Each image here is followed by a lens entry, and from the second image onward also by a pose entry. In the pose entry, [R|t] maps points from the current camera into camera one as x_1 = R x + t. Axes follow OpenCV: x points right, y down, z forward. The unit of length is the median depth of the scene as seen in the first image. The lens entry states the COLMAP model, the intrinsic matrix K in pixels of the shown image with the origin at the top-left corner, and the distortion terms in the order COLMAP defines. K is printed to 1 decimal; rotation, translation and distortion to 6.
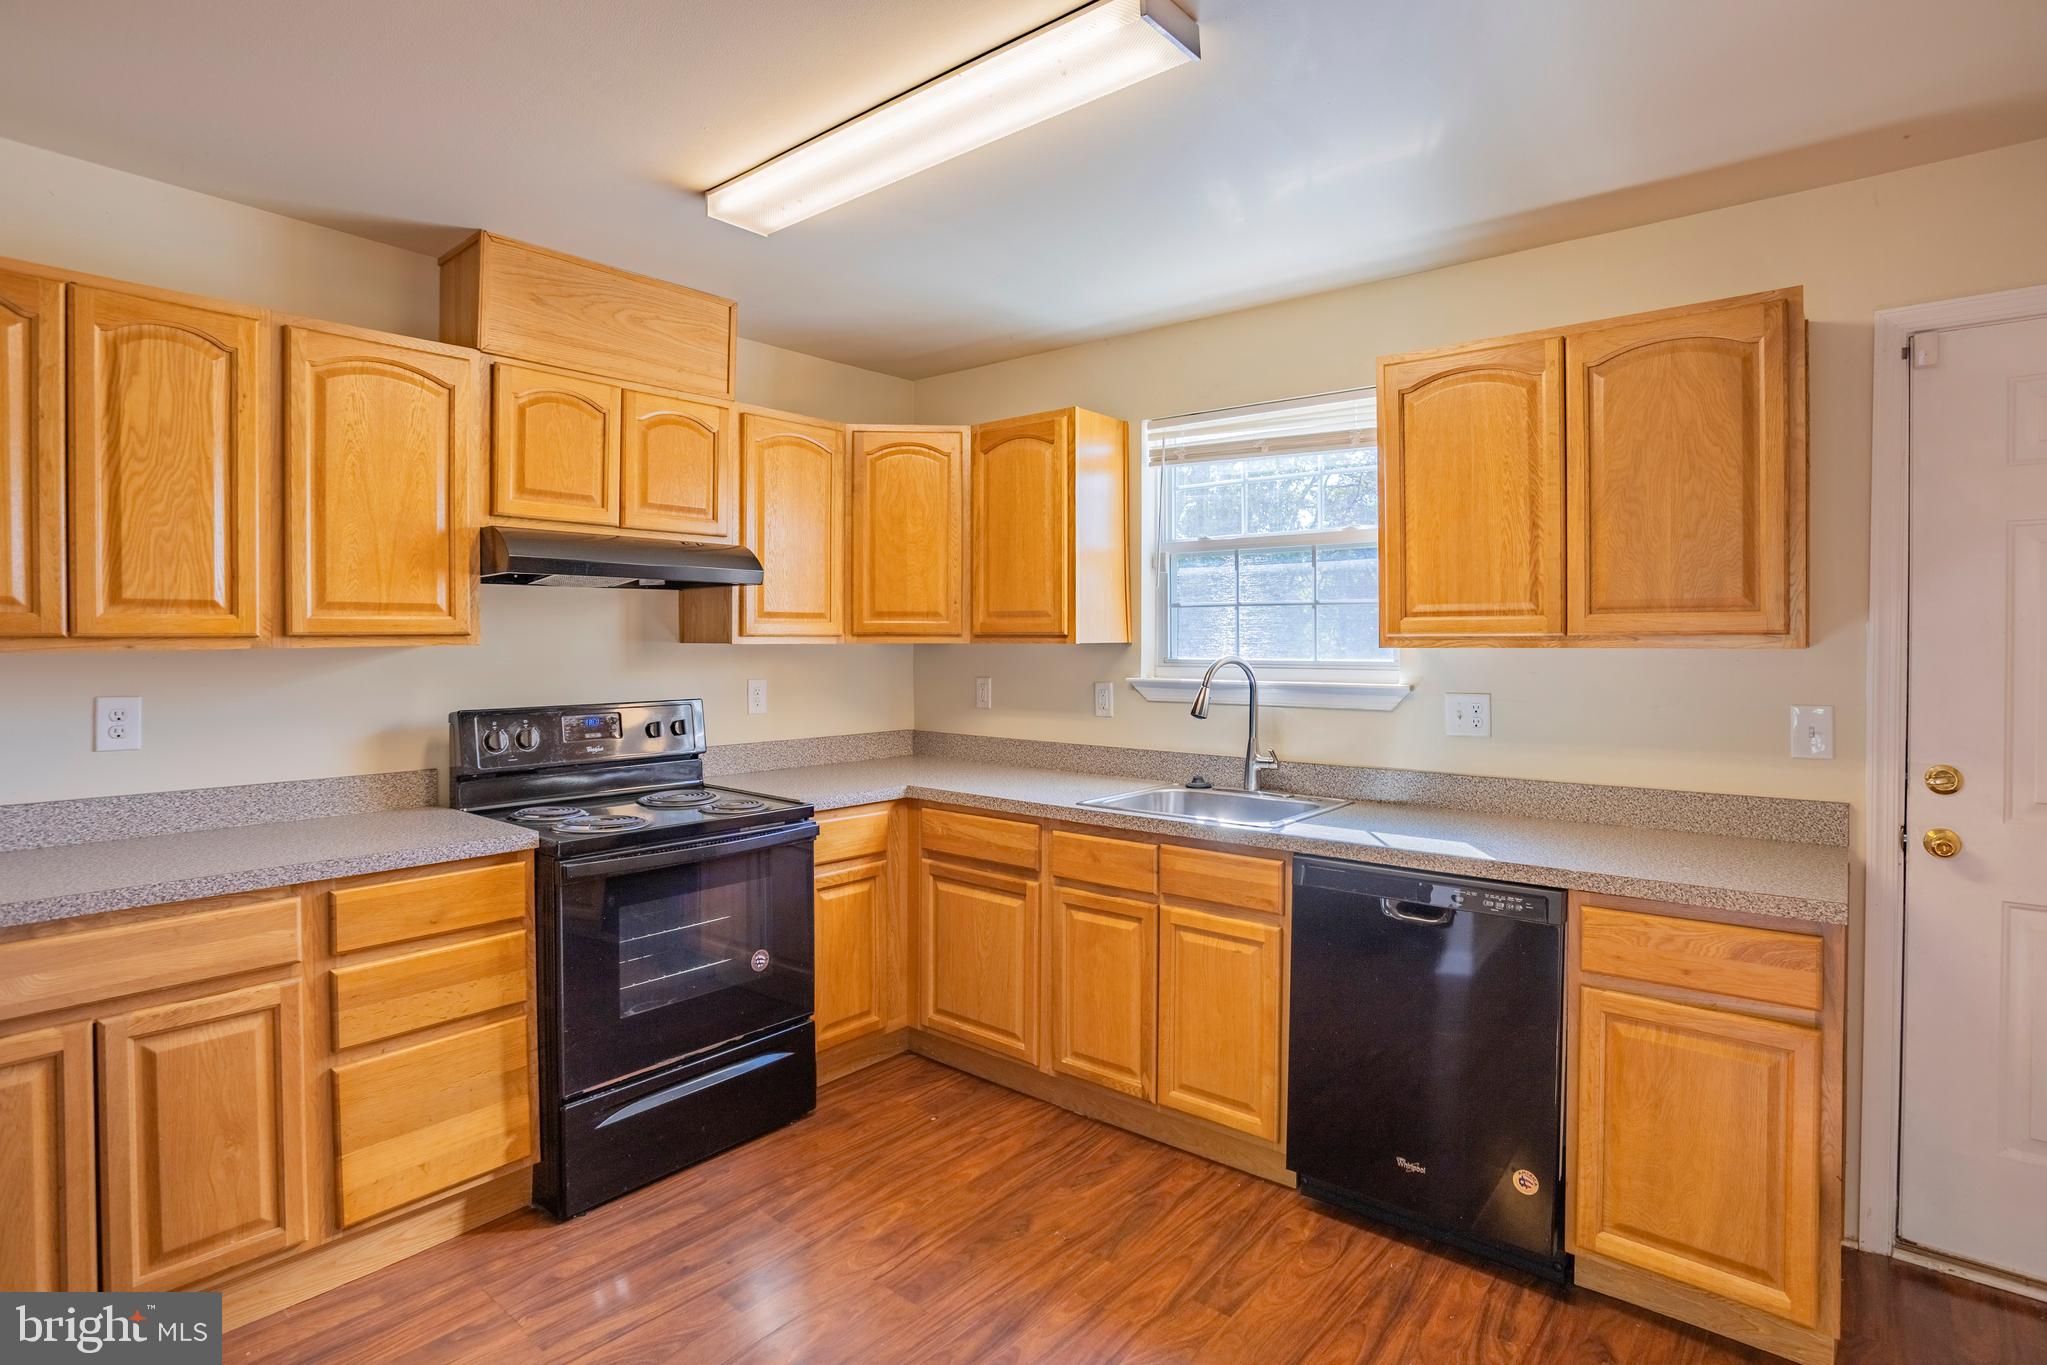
lens RADIAL K [[993.8, 0, 1045.6], [0, 993.8, 656.8], [0, 0, 1]] dist [-0.062618, 0.027769]
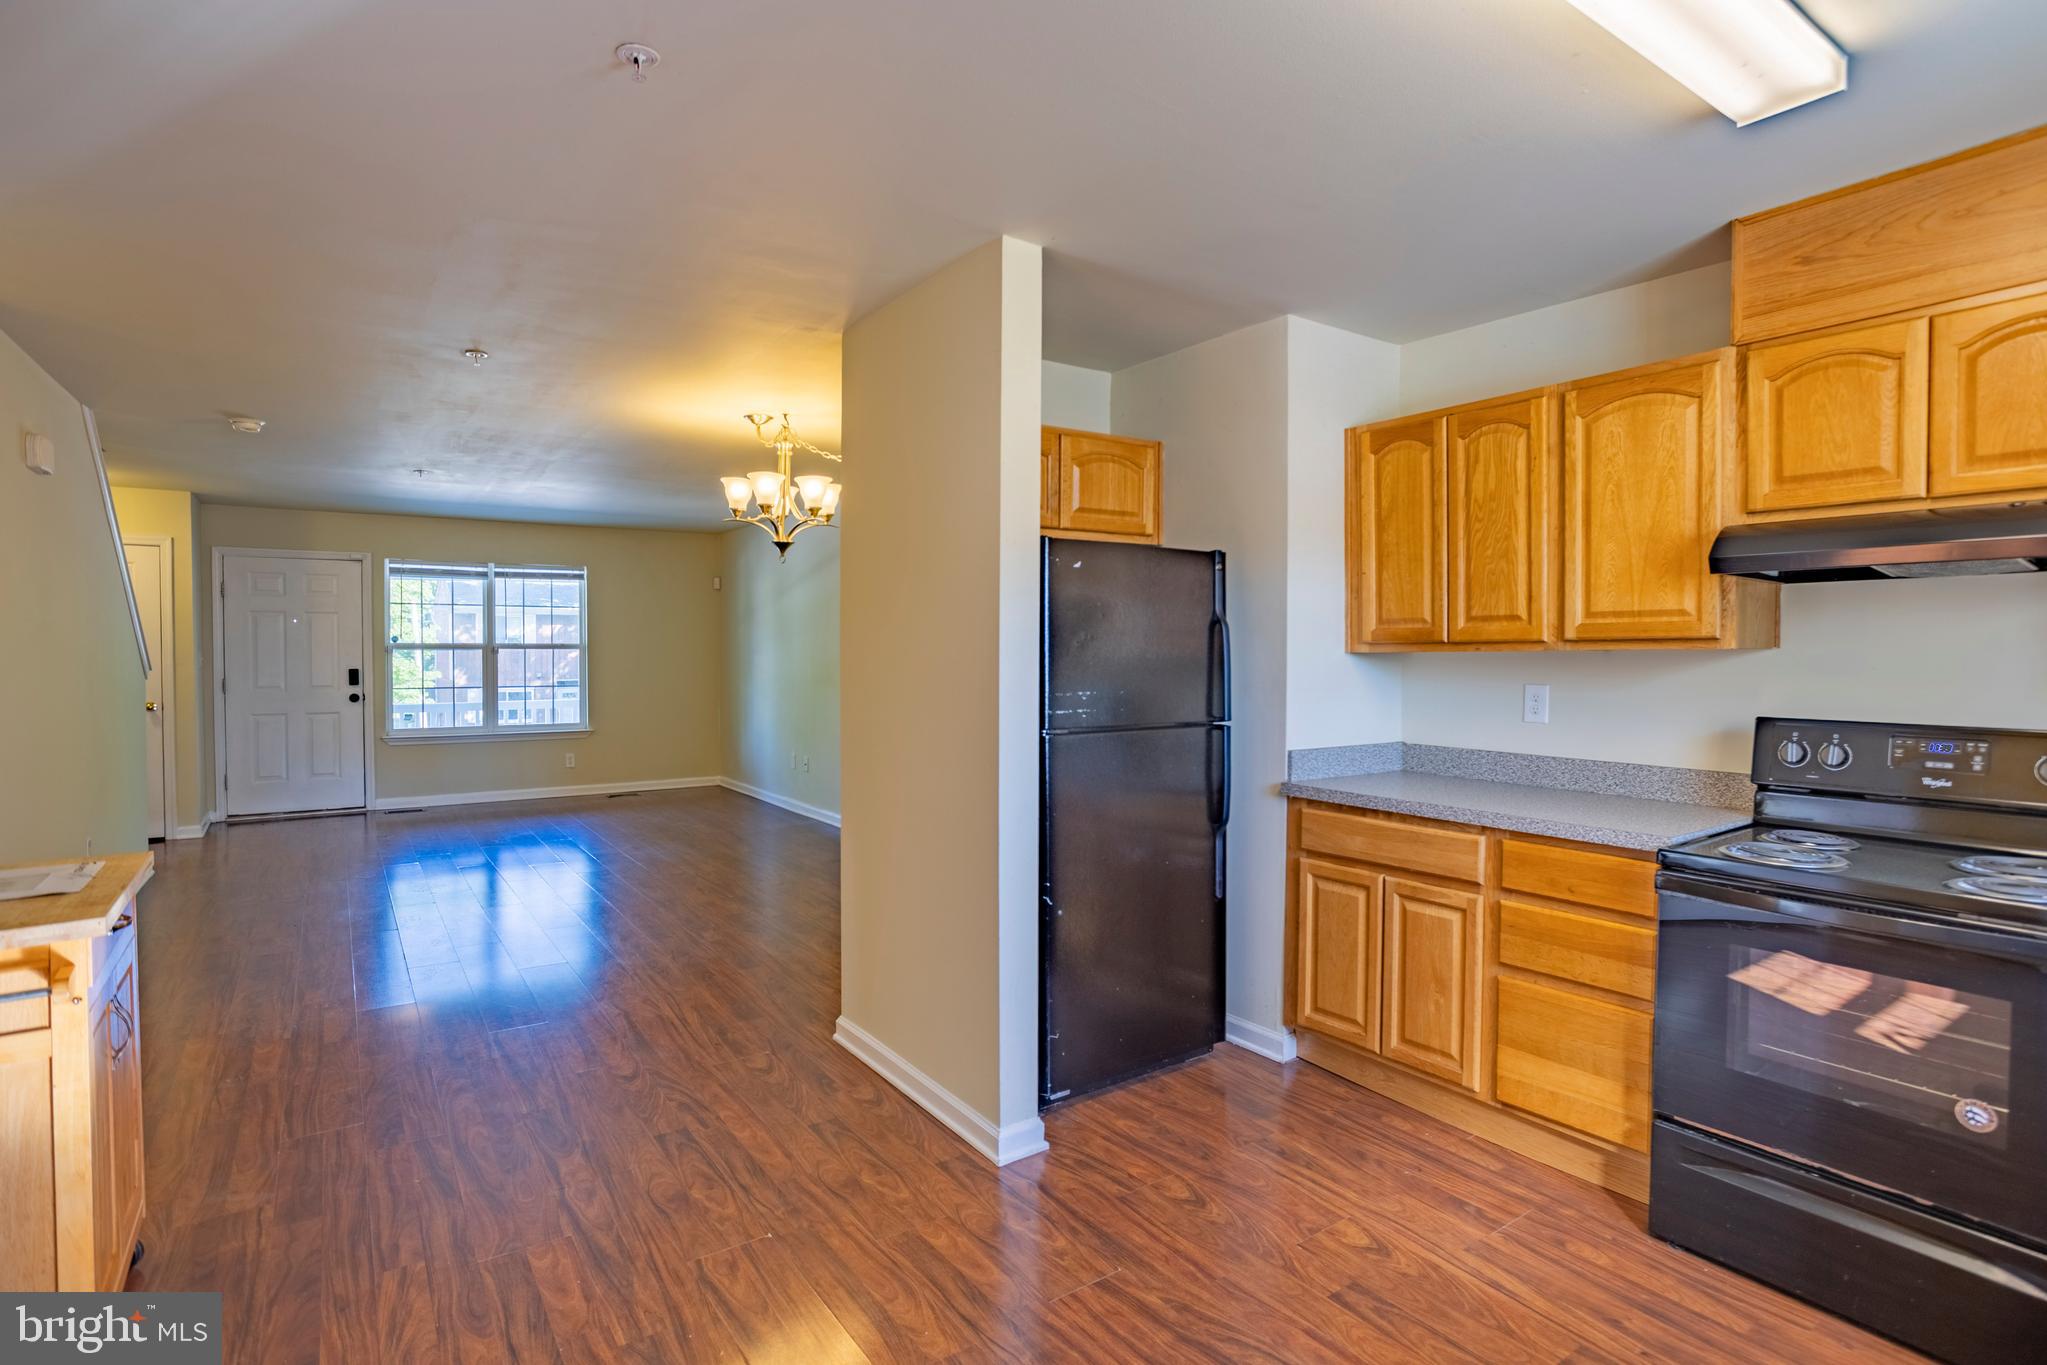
lens RADIAL K [[1083.7, 0, 1073.4], [0, 1083.7, 674.8], [0, 0, 1]] dist [-0.061336, 0.040172]
pose [[-0.253221, 0.025935, -0.967061, 0.662257], [-0.014285, 0.999431, 0.030544, -0.009827], [0.967303, 0.021549, -0.252706, 0.676431]]
